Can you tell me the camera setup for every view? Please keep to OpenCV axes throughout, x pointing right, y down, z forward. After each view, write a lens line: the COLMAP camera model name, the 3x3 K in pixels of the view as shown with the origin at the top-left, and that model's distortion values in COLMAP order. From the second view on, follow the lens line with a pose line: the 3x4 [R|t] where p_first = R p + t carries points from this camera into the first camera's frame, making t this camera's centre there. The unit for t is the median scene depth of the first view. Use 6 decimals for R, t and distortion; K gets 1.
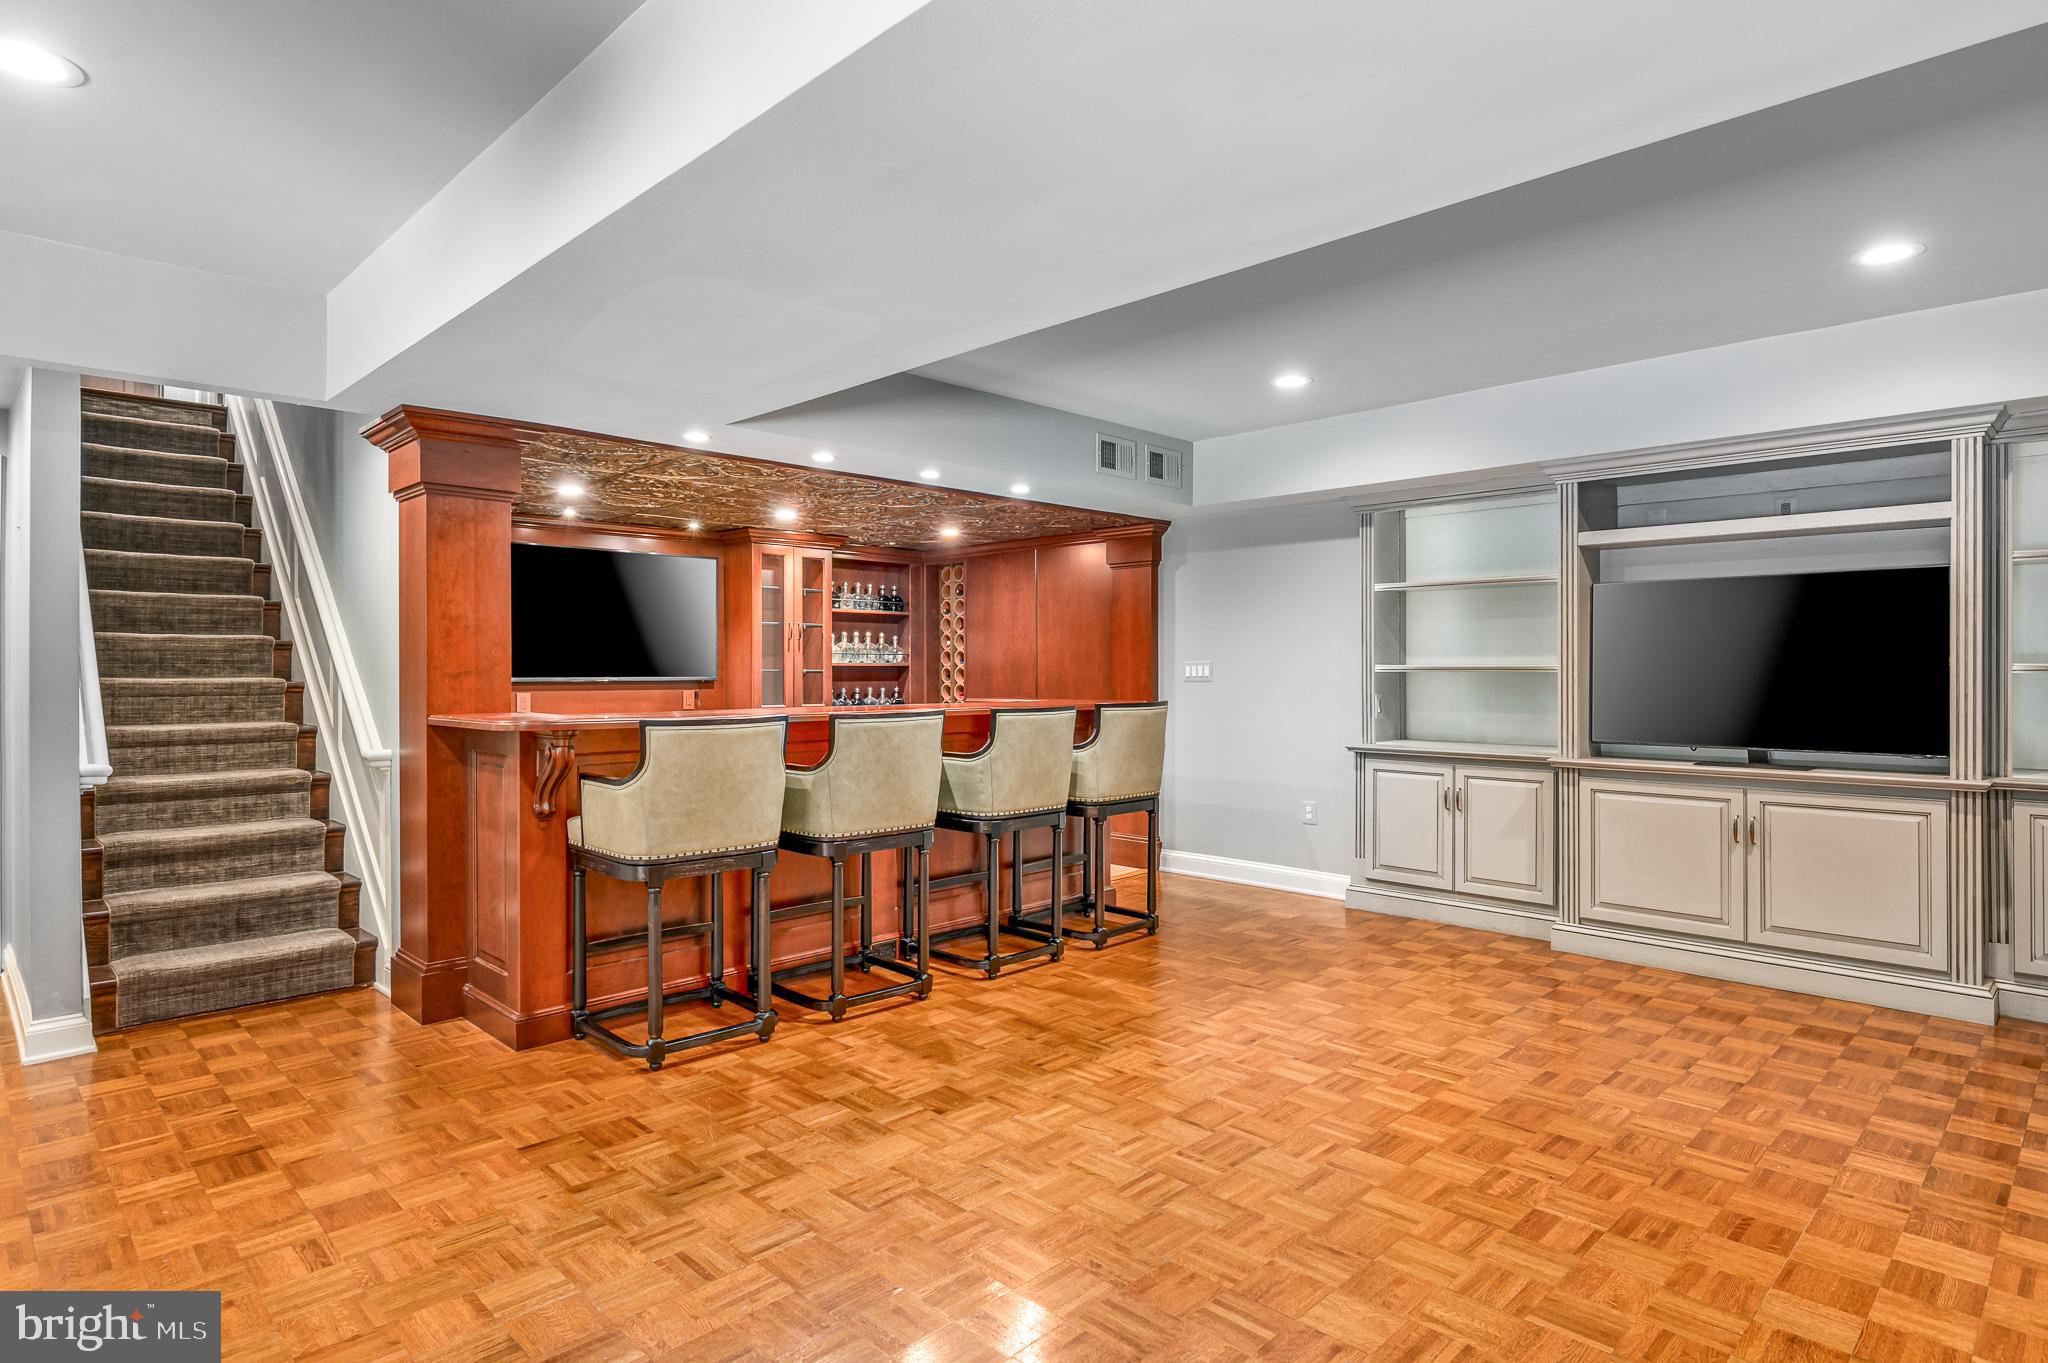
lens RADIAL K [[1126.2, 0, 1036.5], [0, 1126.2, 670.1], [0, 0, 1]] dist [0.002626, -0.000026]
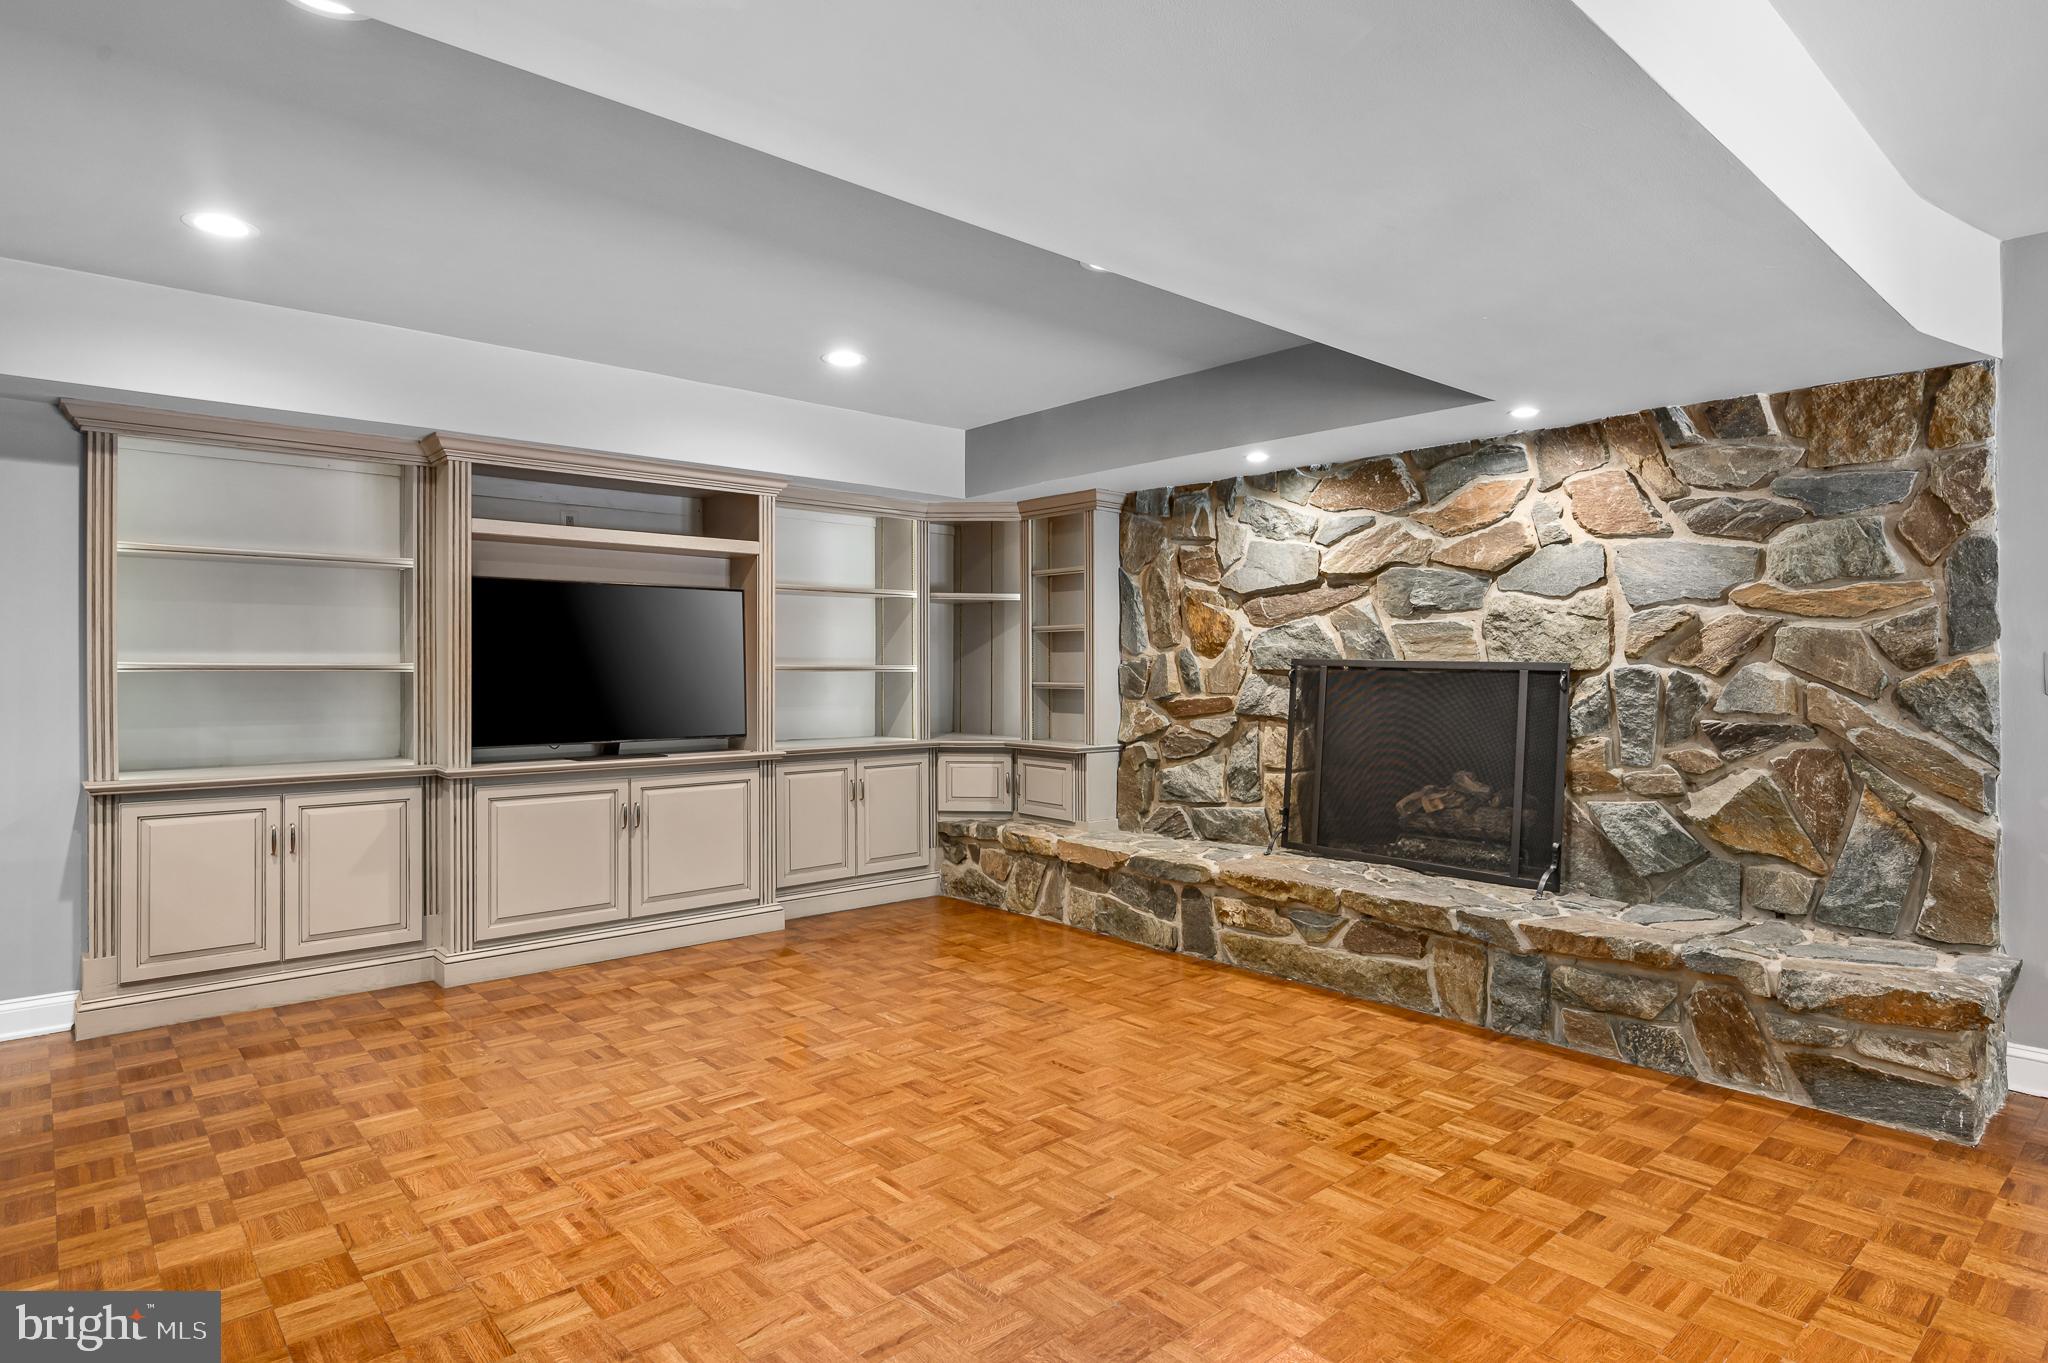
lens RADIAL K [[1126.2, 0, 1036.5], [0, 1126.2, 670.1], [0, 0, 1]] dist [0.002626, -0.000026]
pose [[0.050473, -0.001563, 0.998724, -0.442171], [0.001246, 0.999998, 0.001502, -0.000335], [-0.998725, 0.001168, 0.050475, 0.552155]]
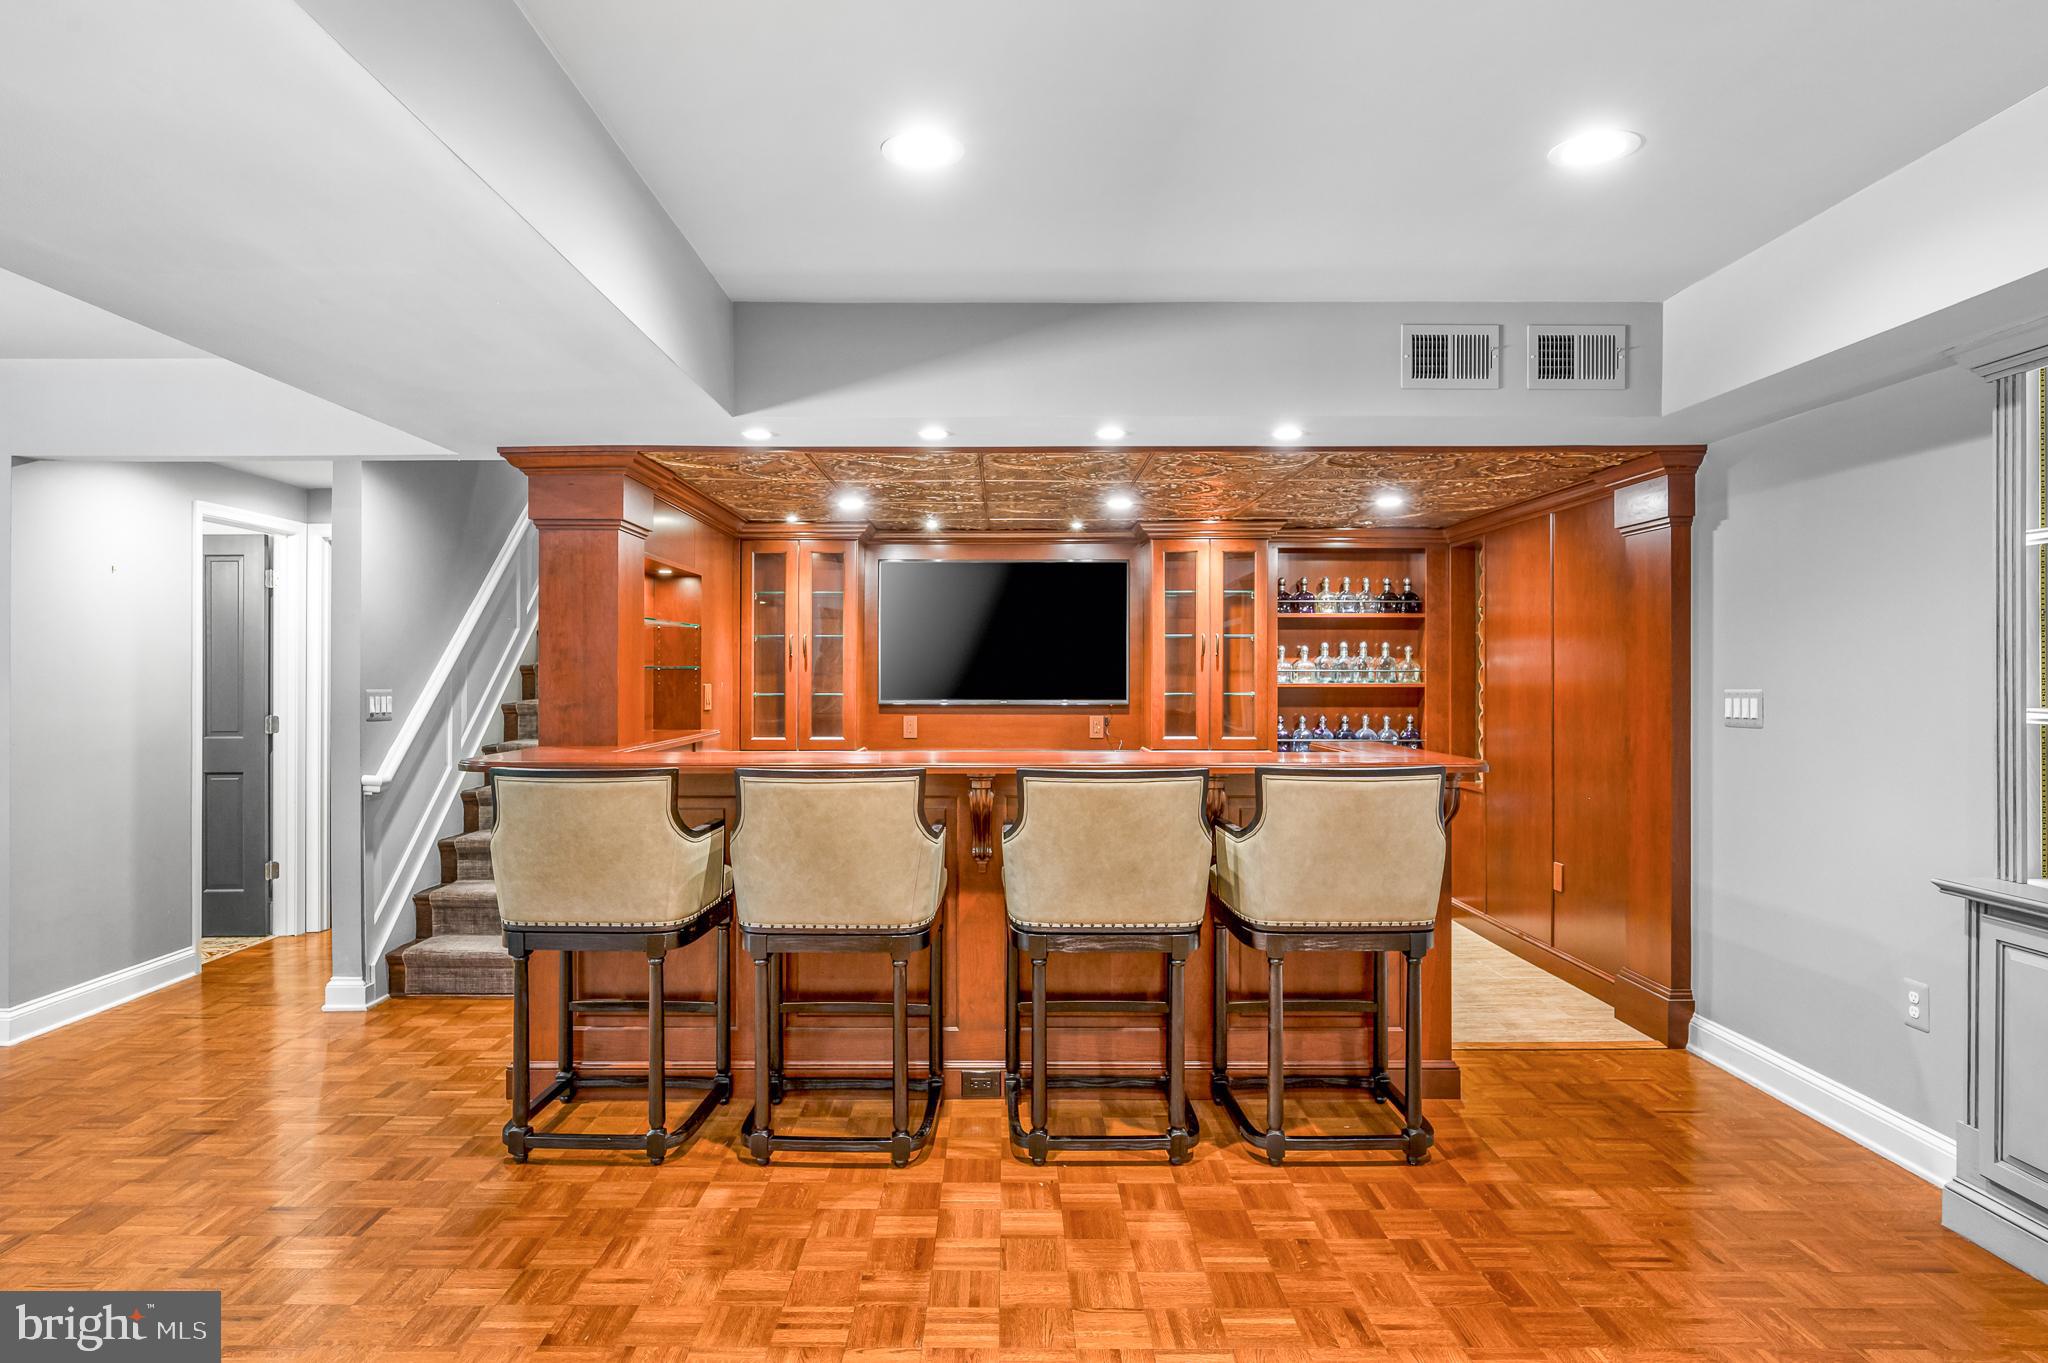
lens RADIAL K [[1203.1, 0, 1020.1], [0, 1203.1, 672.7], [0, 0, 1]] dist [-0.000788, -0.000897]
pose [[0.692748, 0.002243, -0.721177, 0.481771], [-0.001075, 0.999997, 0.002077, -0.025766], [0.721179, -0.000664, 0.692748, 0.490387]]
